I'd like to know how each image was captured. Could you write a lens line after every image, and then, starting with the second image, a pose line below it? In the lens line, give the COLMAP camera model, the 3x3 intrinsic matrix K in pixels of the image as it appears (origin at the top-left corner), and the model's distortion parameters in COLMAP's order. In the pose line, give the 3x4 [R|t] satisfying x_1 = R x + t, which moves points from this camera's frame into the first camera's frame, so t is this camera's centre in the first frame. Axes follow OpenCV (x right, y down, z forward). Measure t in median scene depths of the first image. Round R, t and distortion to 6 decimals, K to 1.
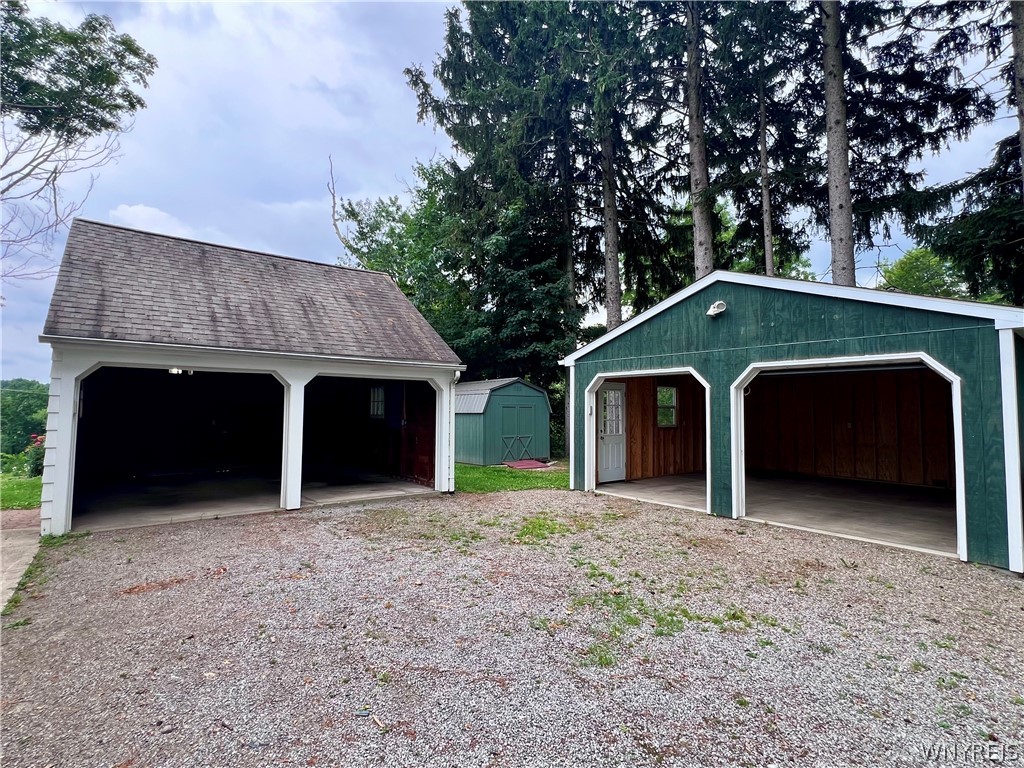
lens RADIAL K [[480.3, 0, 511.7], [0, 480.3, 382.1], [0, 0, 1]] dist [-0.003325, -0.000365]
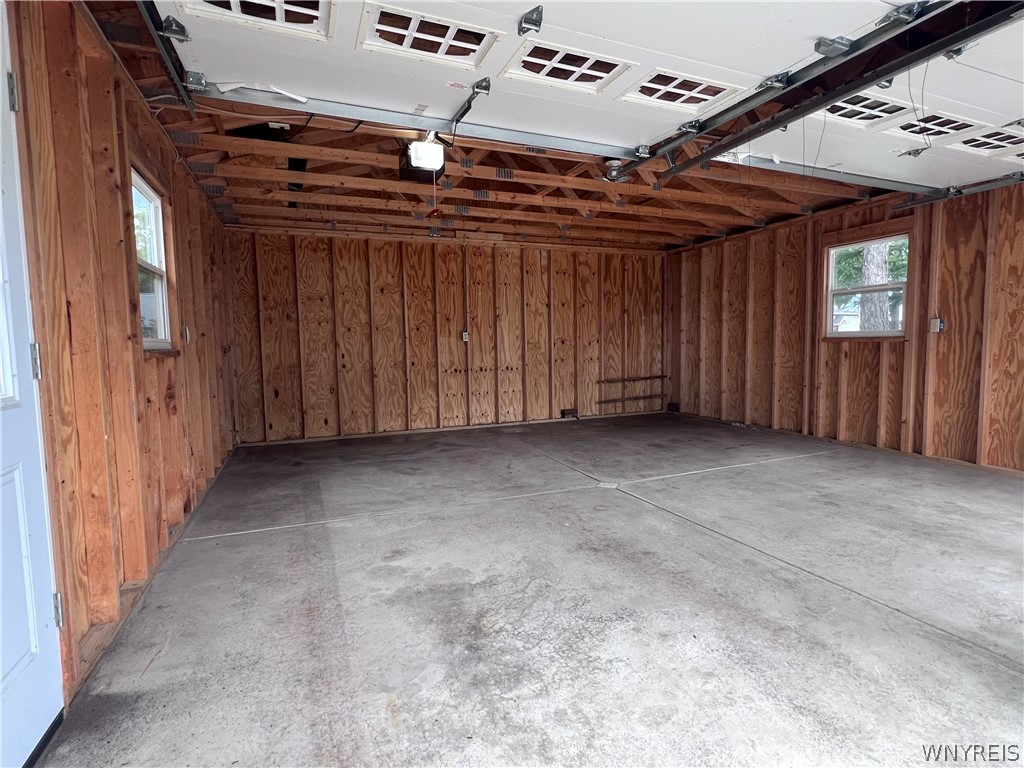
lens RADIAL K [[509.2, 0, 508.6], [0, 509.2, 382.6], [0, 0, 1]] dist [-0.000745, -0.000040]
pose [[0.282154, -0.087267, 0.955392, 0.200731], [-0.035171, 0.994244, 0.101203, 0.126052], [-0.958724, -0.062157, 0.277461, 1.209636]]
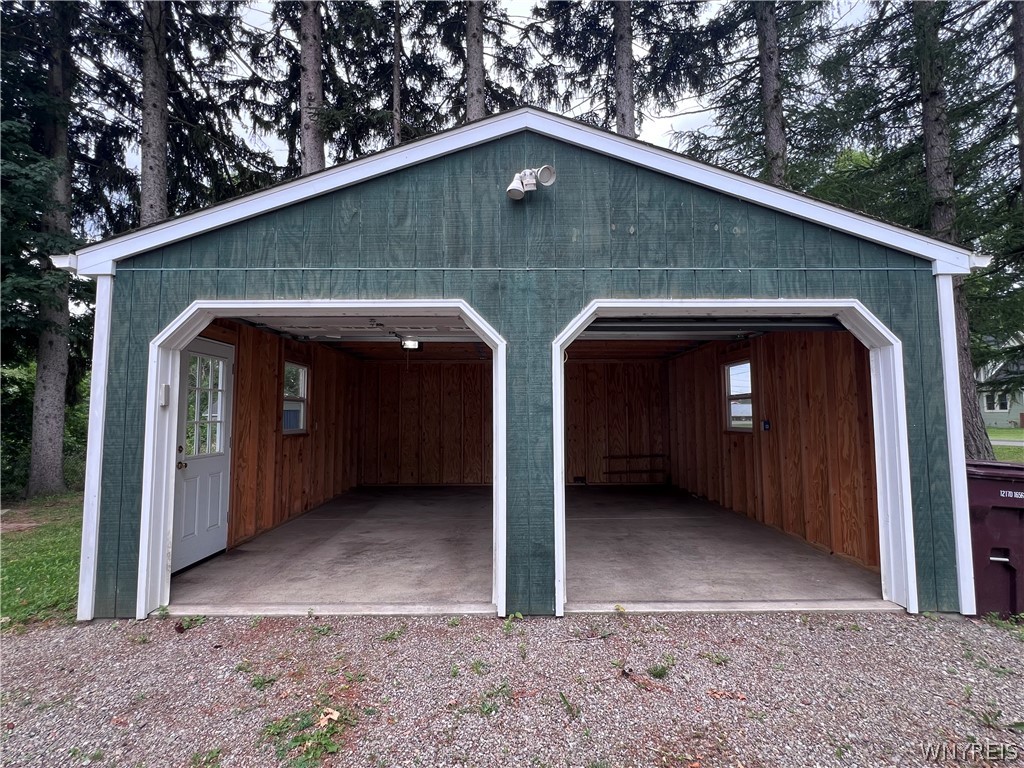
lens RADIAL K [[480.3, 0, 511.7], [0, 480.3, 382.1], [0, 0, 1]] dist [-0.003325, -0.000365]
pose [[0.615019, 0.044188, 0.787273, 0.043310], [-0.035449, 0.998969, -0.028378, 0.062389], [-0.787715, -0.010455, 0.615951, 0.701949]]
